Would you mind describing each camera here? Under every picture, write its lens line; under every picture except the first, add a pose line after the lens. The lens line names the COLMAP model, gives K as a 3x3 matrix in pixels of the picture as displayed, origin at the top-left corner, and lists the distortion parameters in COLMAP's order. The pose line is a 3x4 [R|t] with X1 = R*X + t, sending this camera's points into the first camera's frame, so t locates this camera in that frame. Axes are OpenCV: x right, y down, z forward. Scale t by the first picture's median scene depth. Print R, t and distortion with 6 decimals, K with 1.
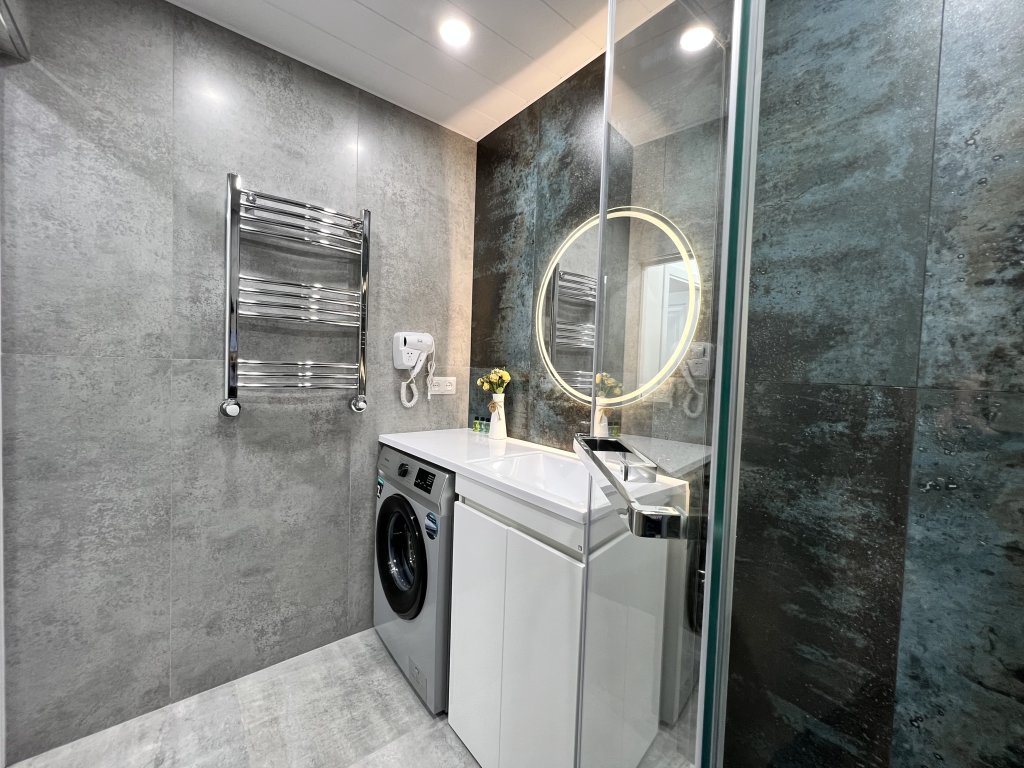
lens RADIAL K [[410.9, 0, 509.1], [0, 410.9, 380.9], [0, 0, 1]] dist [-0.000339, 0.000732]
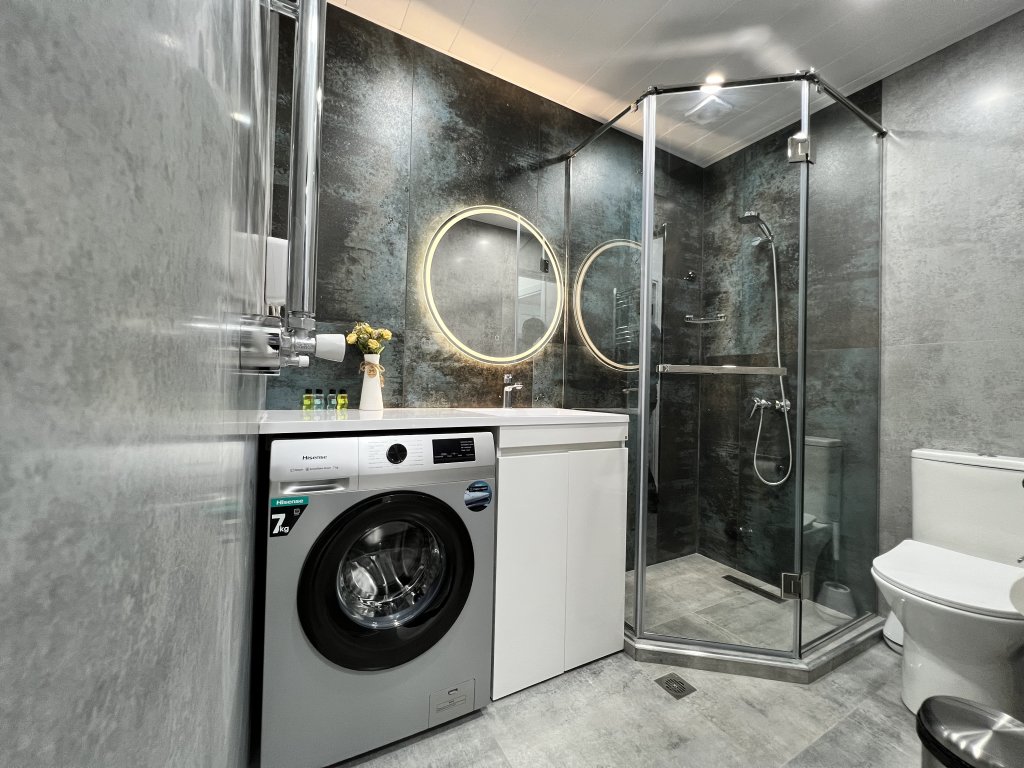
lens RADIAL K [[409.2, 0, 509.3], [0, 409.2, 380.8], [0, 0, 1]] dist [-0.000971, 0.000268]
pose [[0.173730, -0.015865, 0.984665, -0.896969], [0.015088, 0.999796, 0.013446, 0.087939], [-0.984678, 0.012520, 0.173934, 0.689593]]
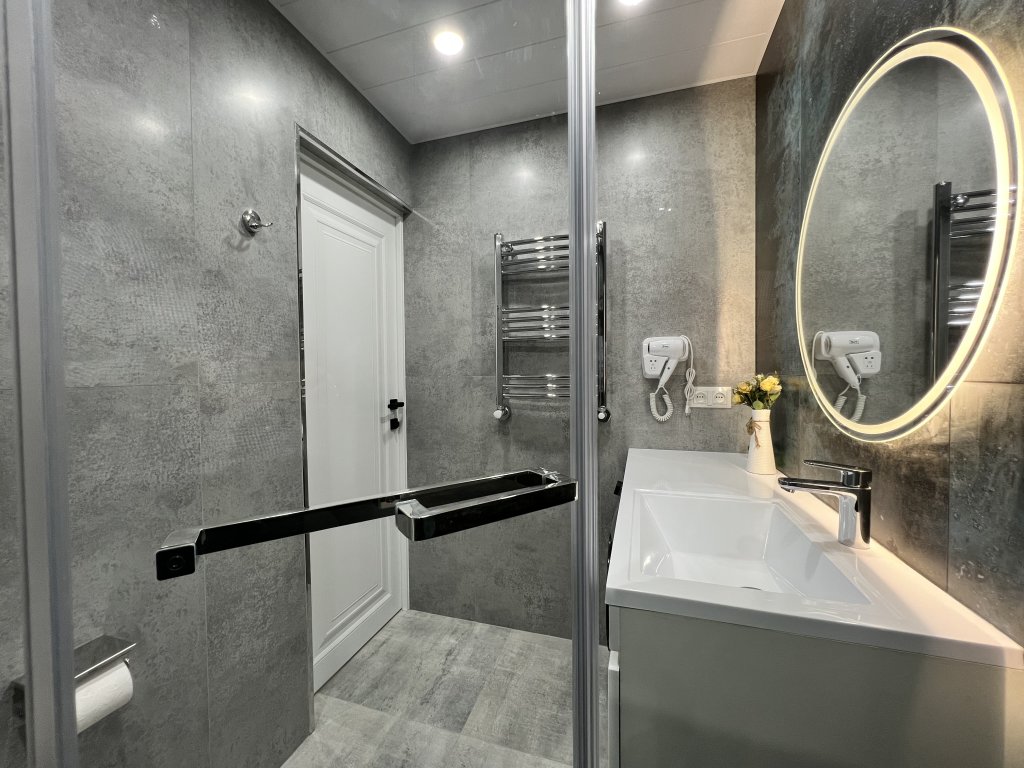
lens RADIAL K [[410.9, 0, 509.1], [0, 410.9, 380.9], [0, 0, 1]] dist [-0.000339, 0.000732]
pose [[0.545289, -0.021820, -0.837964, 0.387023], [0.000692, 0.999673, -0.025581, -0.000622], [0.838248, 0.013369, 0.545126, 0.283741]]
